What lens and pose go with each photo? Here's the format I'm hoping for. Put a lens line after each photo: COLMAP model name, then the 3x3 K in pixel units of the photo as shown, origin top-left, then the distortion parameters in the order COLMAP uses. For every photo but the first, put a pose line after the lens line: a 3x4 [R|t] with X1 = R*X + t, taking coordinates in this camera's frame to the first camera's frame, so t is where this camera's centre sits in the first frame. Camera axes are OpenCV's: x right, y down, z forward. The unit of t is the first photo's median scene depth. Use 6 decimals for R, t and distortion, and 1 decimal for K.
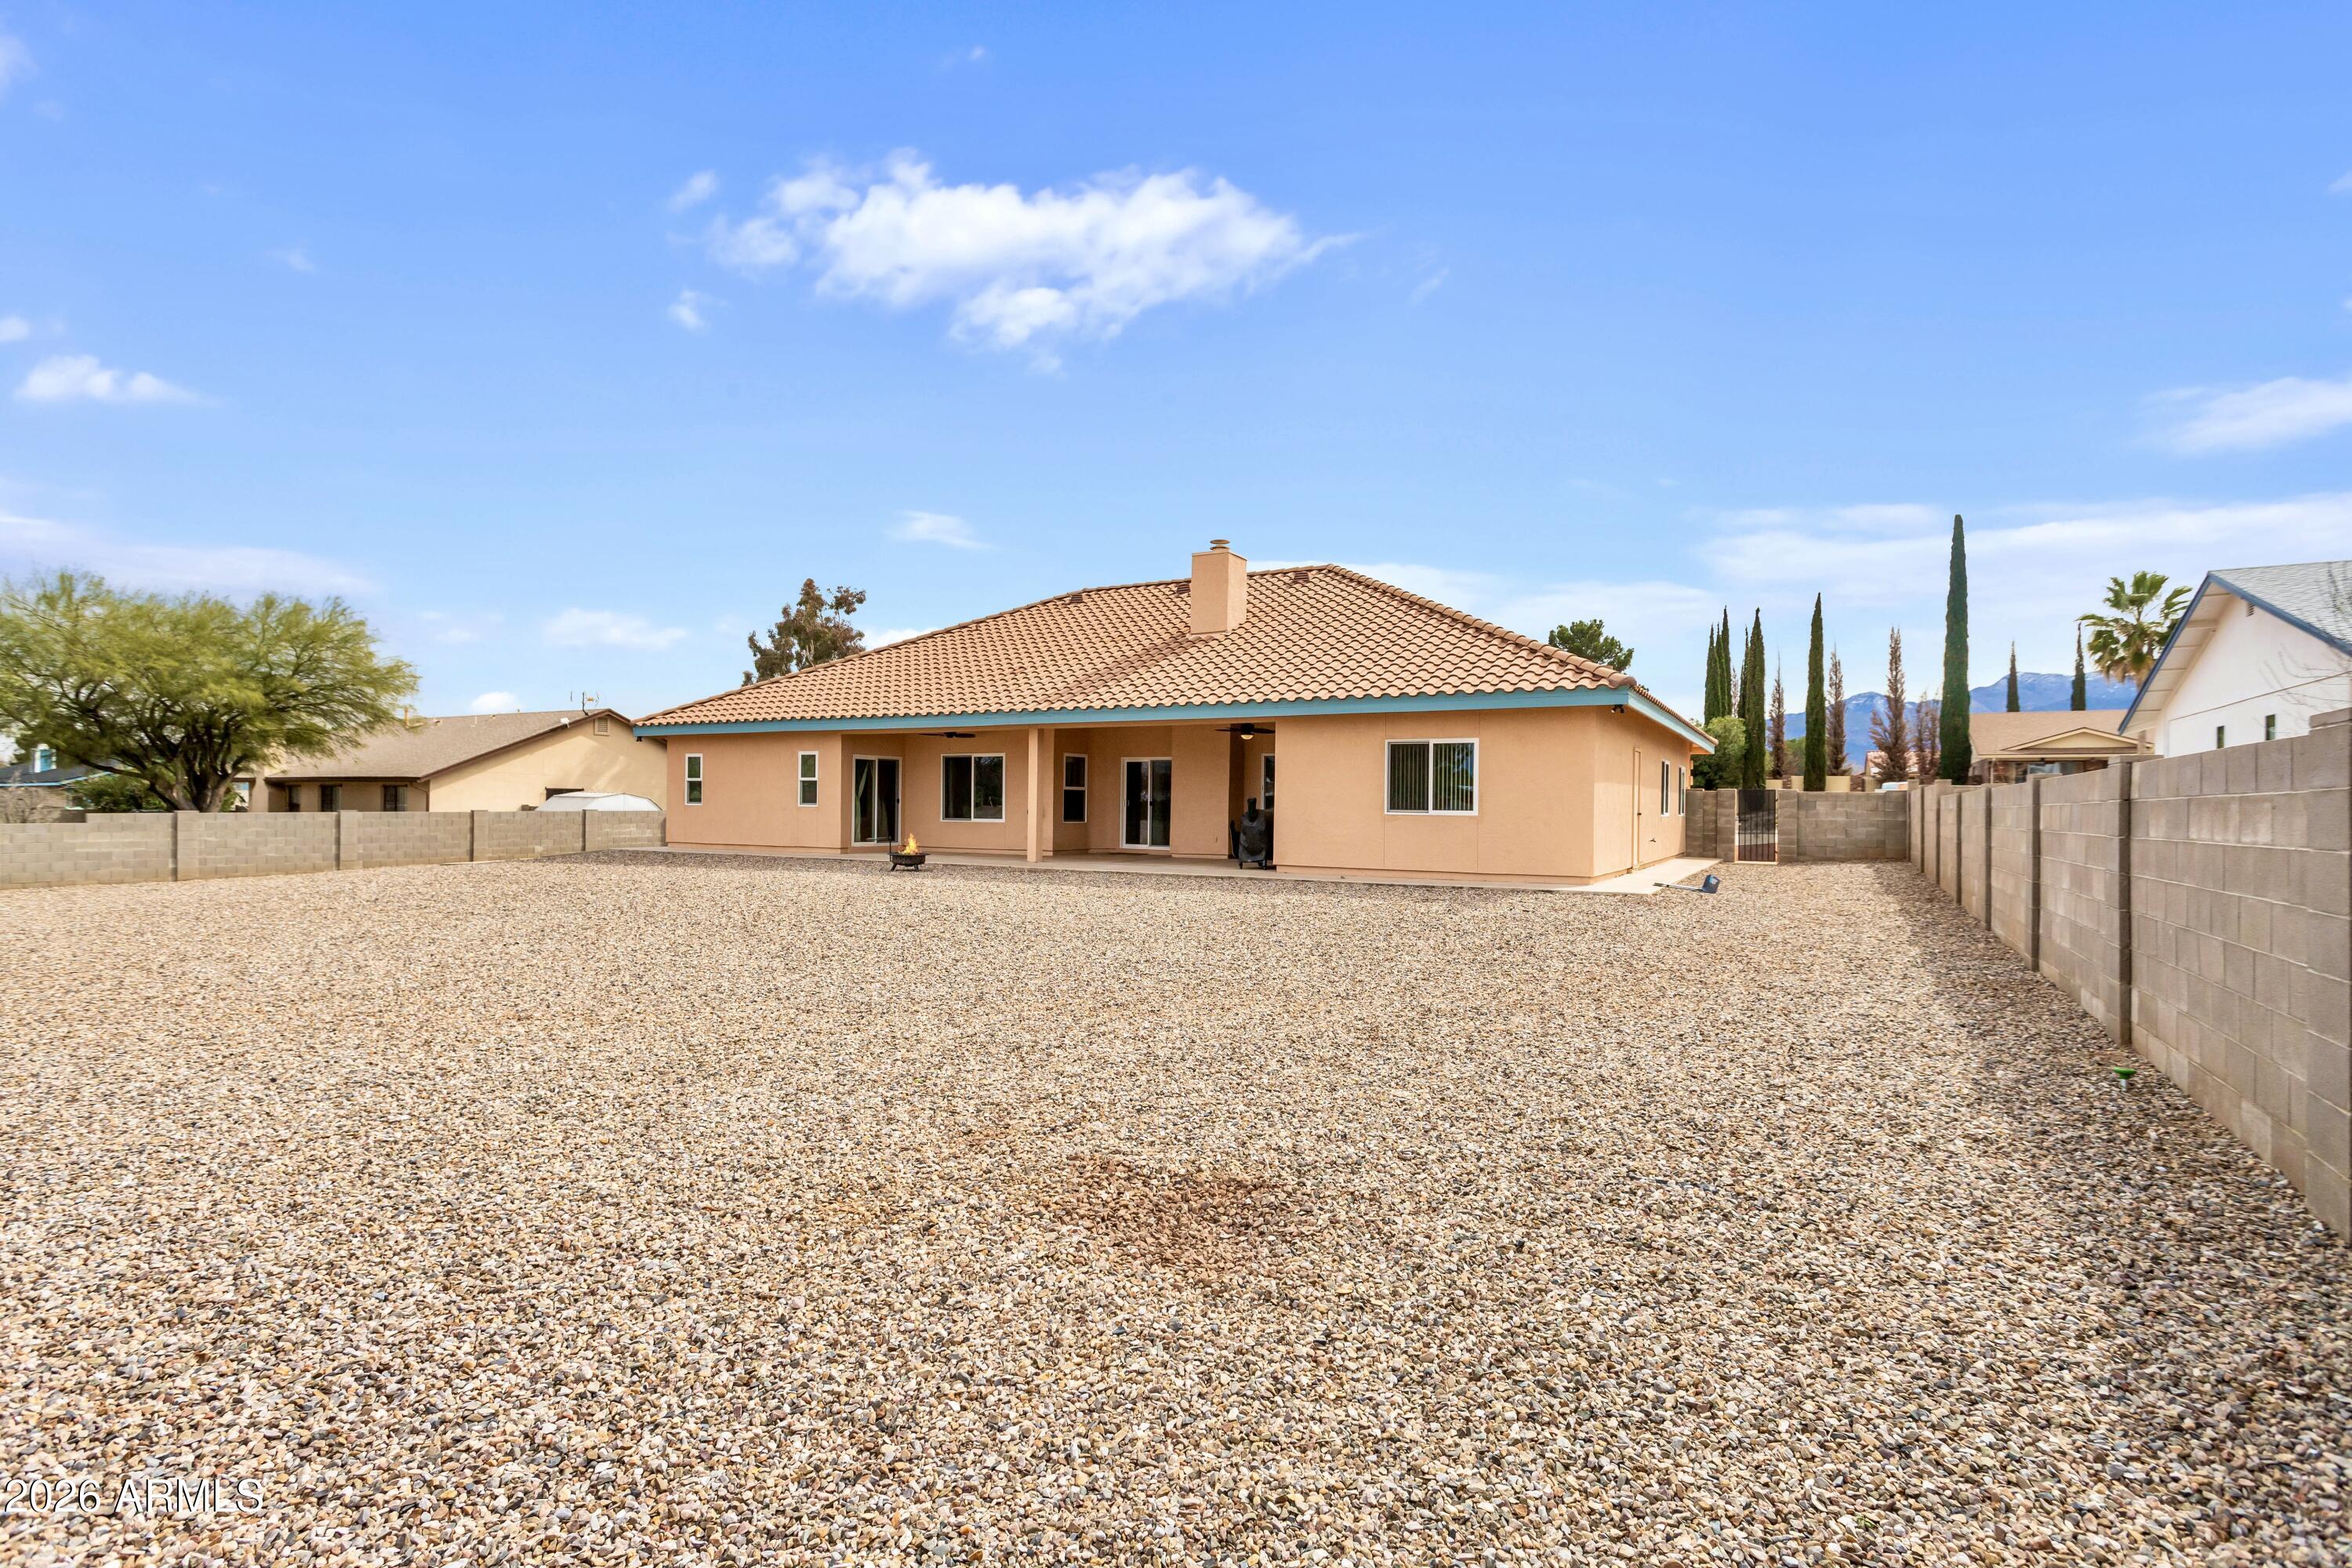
lens RADIAL K [[1091.7, 0, 1178.3], [0, 1091.7, 787.9], [0, 0, 1]] dist [0.004448, -0.000350]
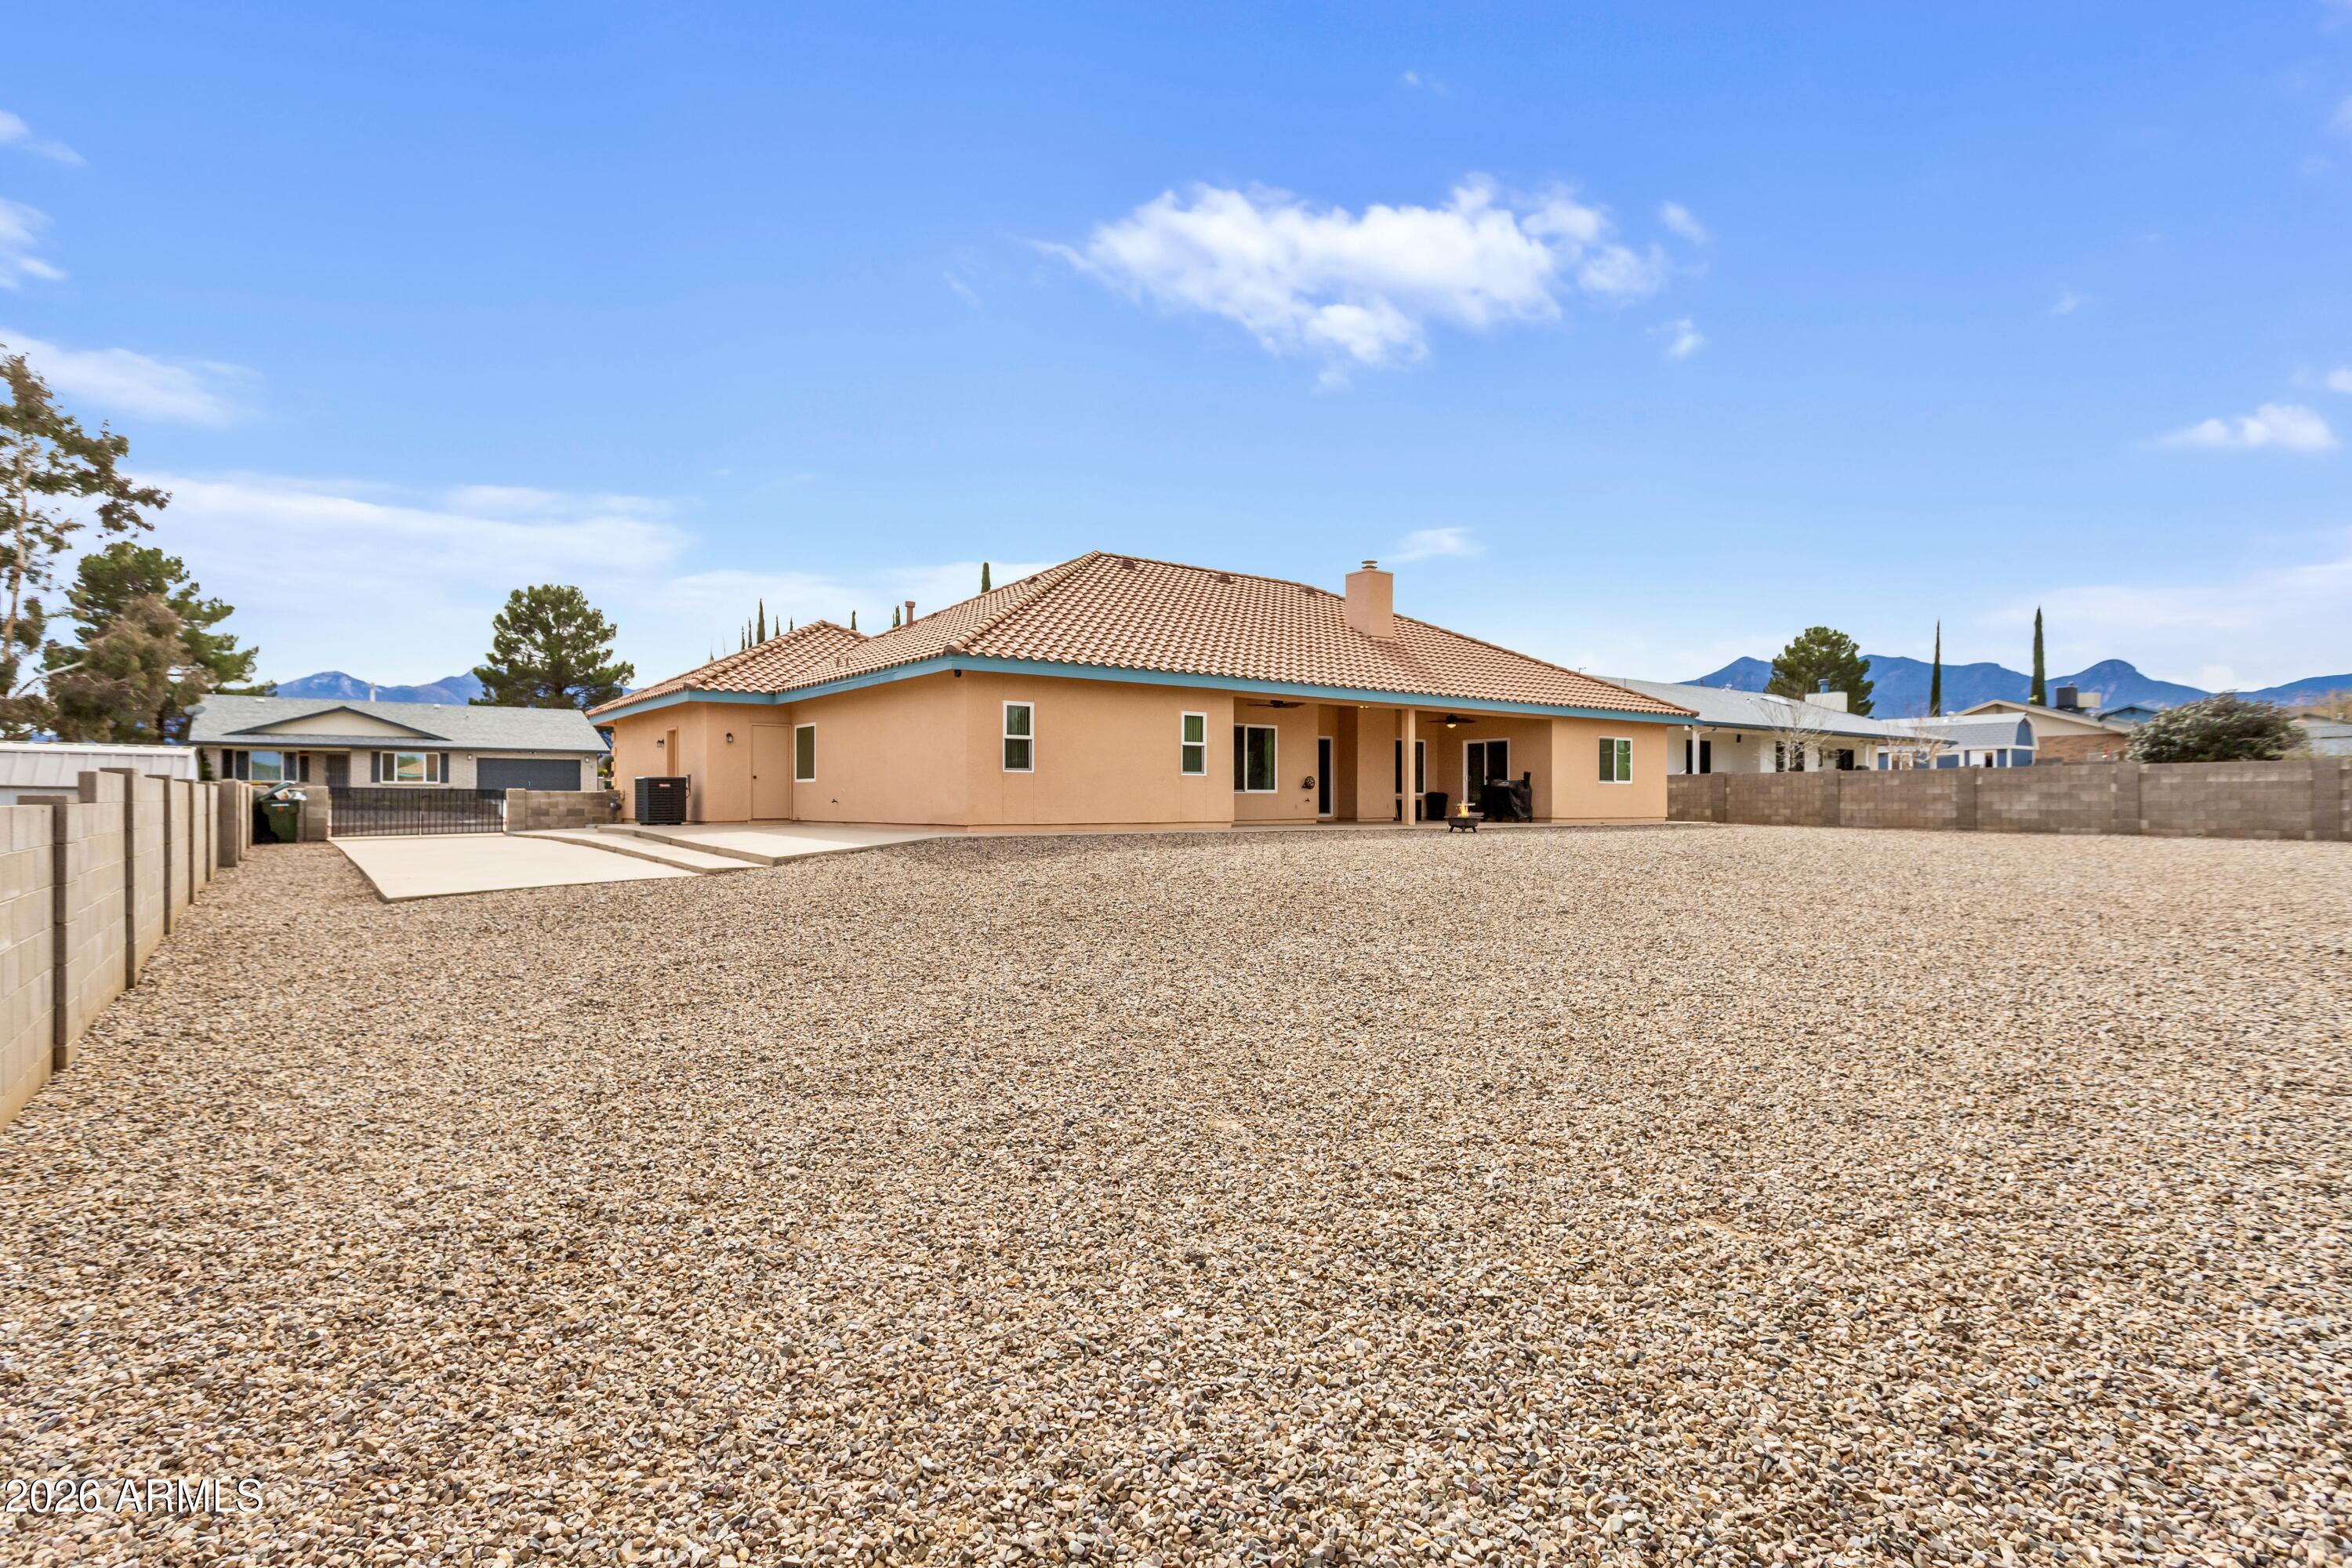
lens RADIAL K [[1091.7, 0, 1167.5], [0, 1091.7, 791.9], [0, 0, 1]] dist [0.004448, -0.000350]
pose [[0.417594, -0.001729, 0.908632, -1.147366], [-0.010835, 0.999918, 0.006882, 0.024880], [-0.908569, -0.012718, 0.417541, 0.670276]]
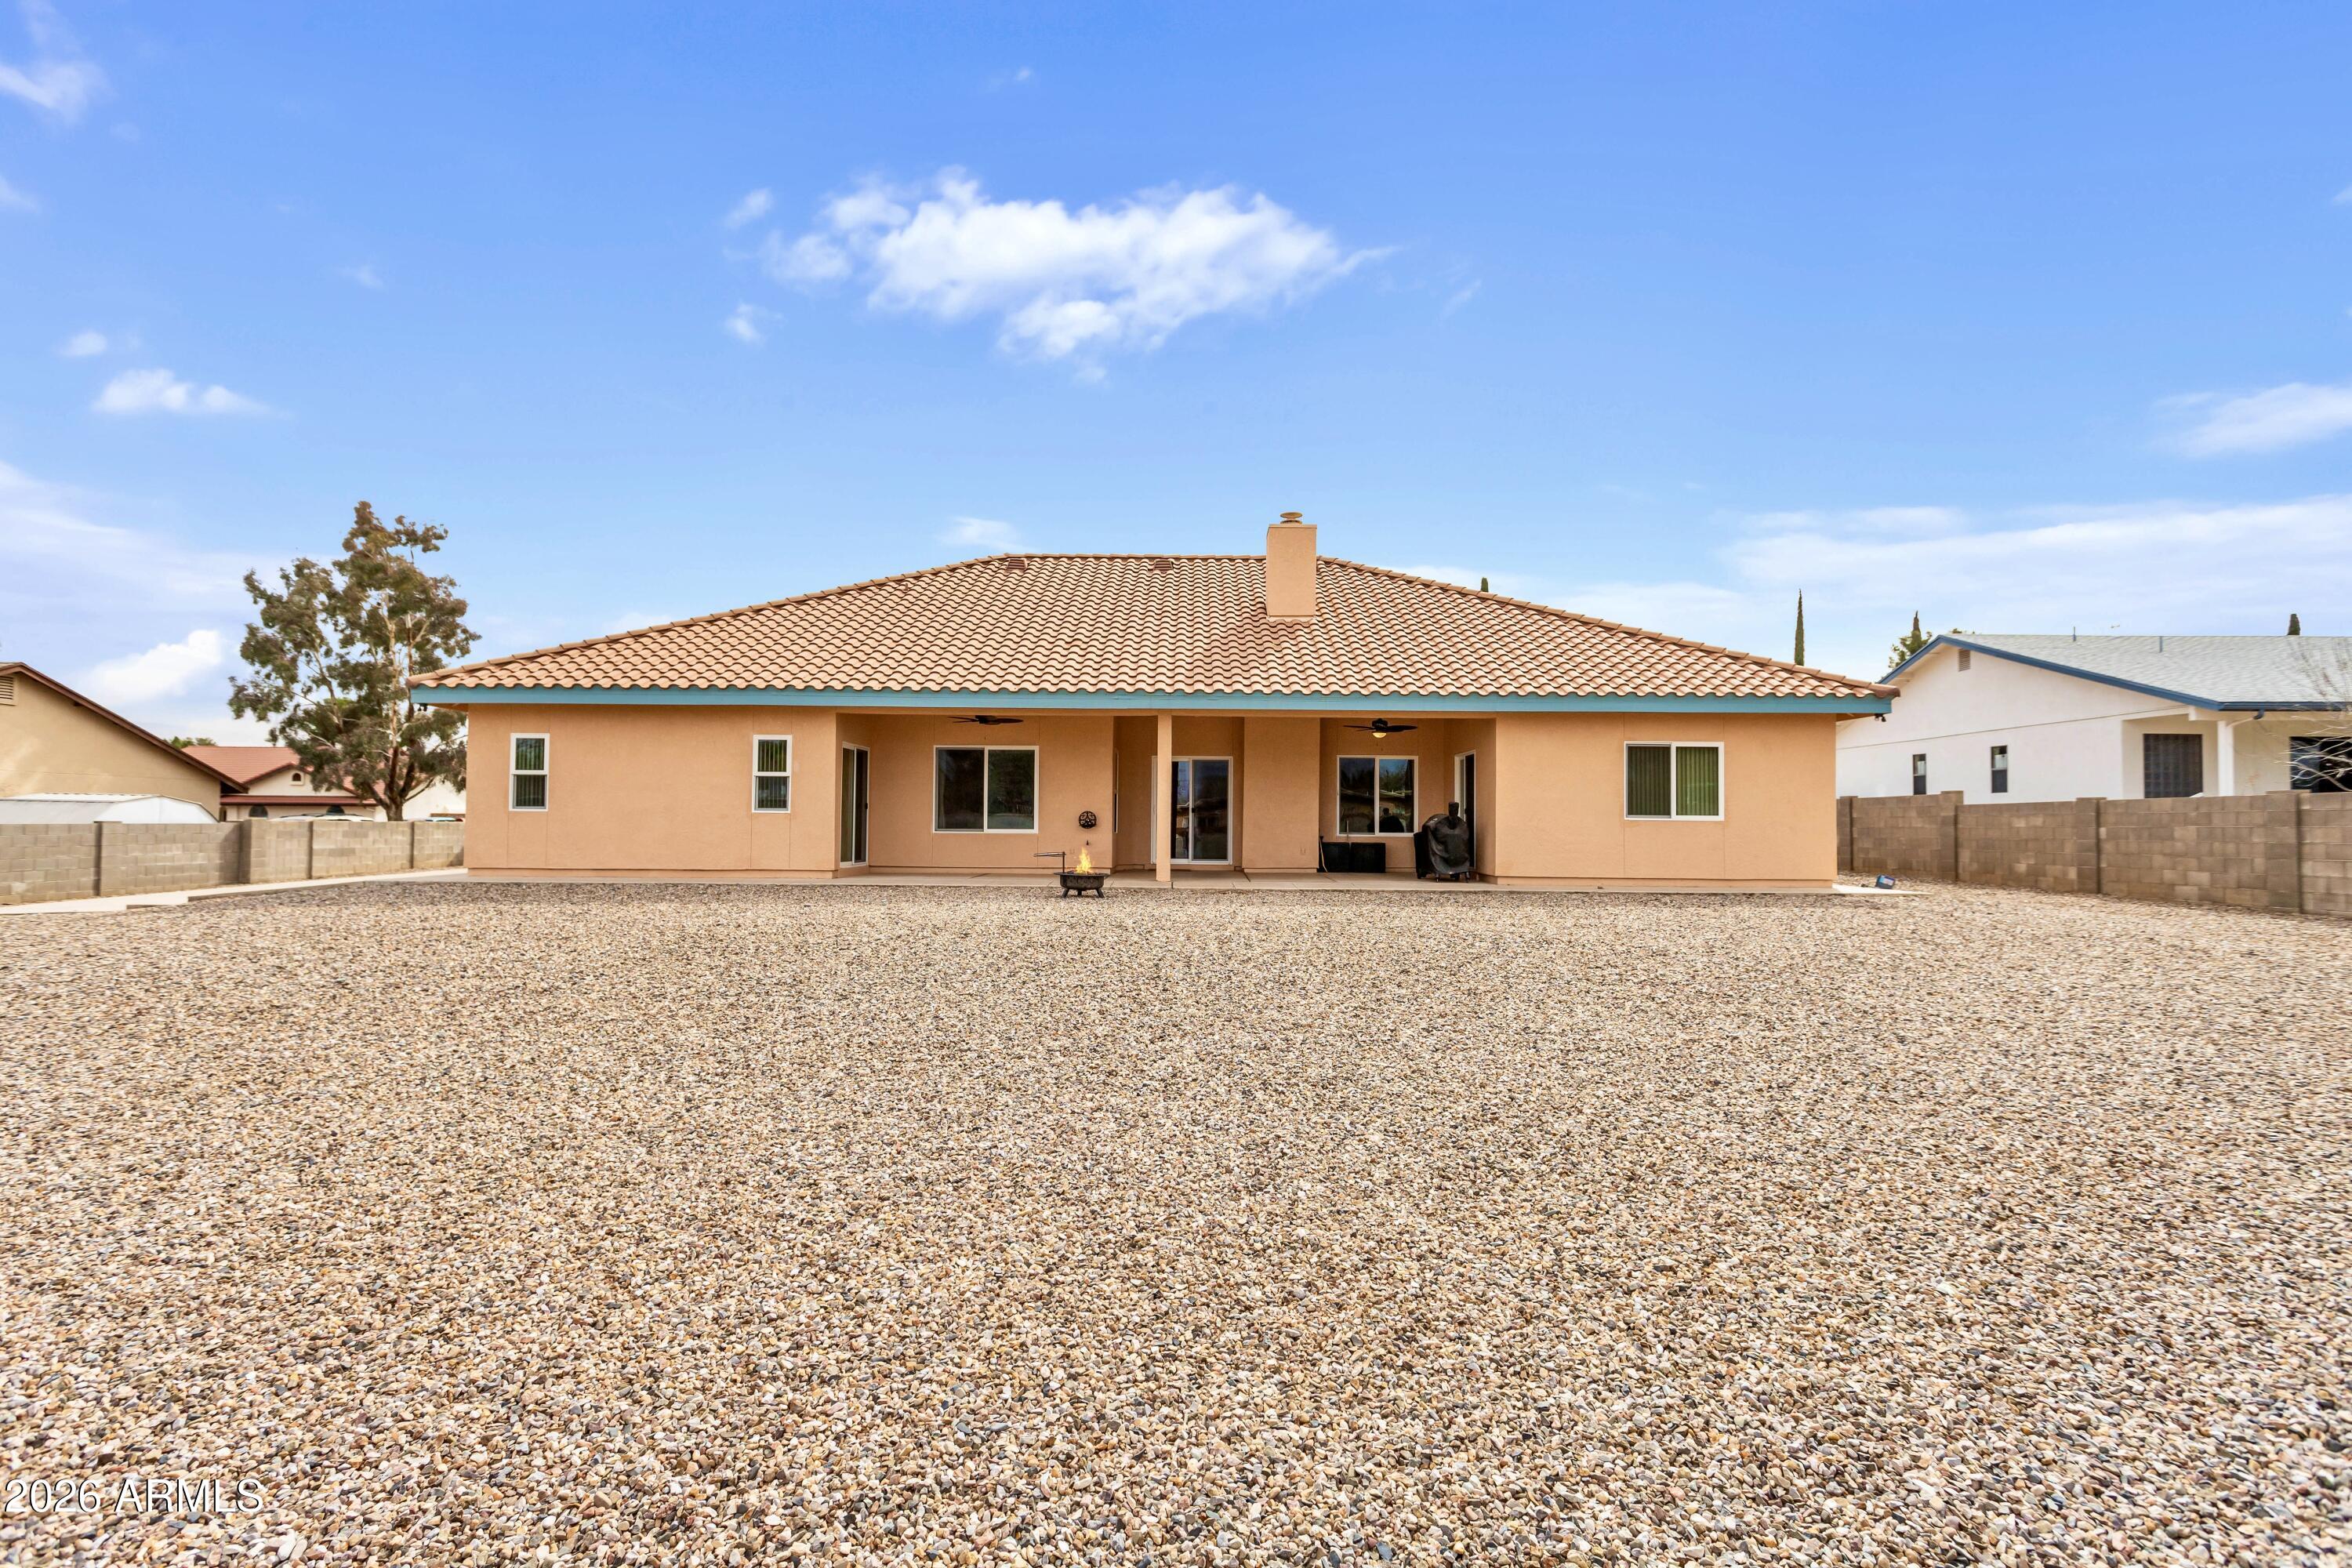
lens RADIAL K [[1091.7, 0, 1180.9], [0, 1091.7, 793.0], [0, 0, 1]] dist [0.004448, -0.000350]
pose [[0.880100, 0.013931, 0.474585, -0.448829], [-0.007224, 0.999847, -0.015952, 0.014374], [-0.474734, 0.010611, 0.880065, 0.253748]]
